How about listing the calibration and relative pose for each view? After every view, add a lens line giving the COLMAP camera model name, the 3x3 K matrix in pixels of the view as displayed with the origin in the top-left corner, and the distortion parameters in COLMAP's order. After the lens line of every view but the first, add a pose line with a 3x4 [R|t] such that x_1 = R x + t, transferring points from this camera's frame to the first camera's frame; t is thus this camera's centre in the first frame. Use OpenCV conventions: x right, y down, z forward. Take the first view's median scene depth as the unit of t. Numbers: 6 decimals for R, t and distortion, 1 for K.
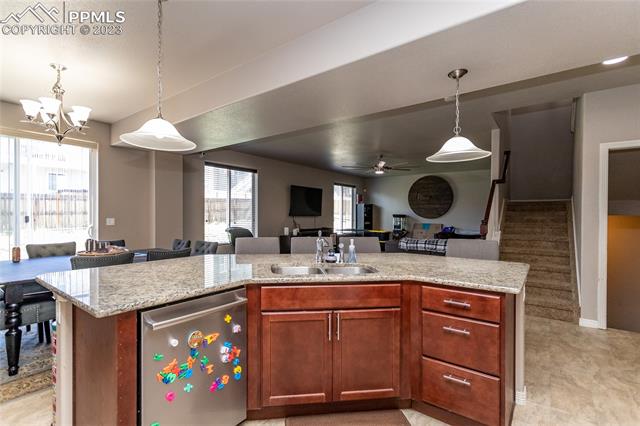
lens RADIAL K [[304.5, 0, 316.0], [0, 304.5, 201.8], [0, 0, 1]] dist [0.000307, 0.000383]
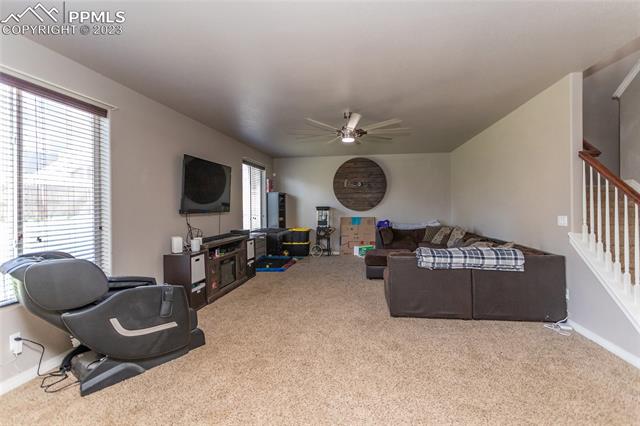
lens RADIAL K [[304.5, 0, 316.0], [0, 304.5, 201.8], [0, 0, 1]] dist [0.000307, 0.000383]
pose [[0.898050, -0.013306, 0.439693, -0.082218], [0.000241, 0.999557, 0.029757, 0.007312], [-0.439894, -0.026618, 0.897655, 0.331420]]
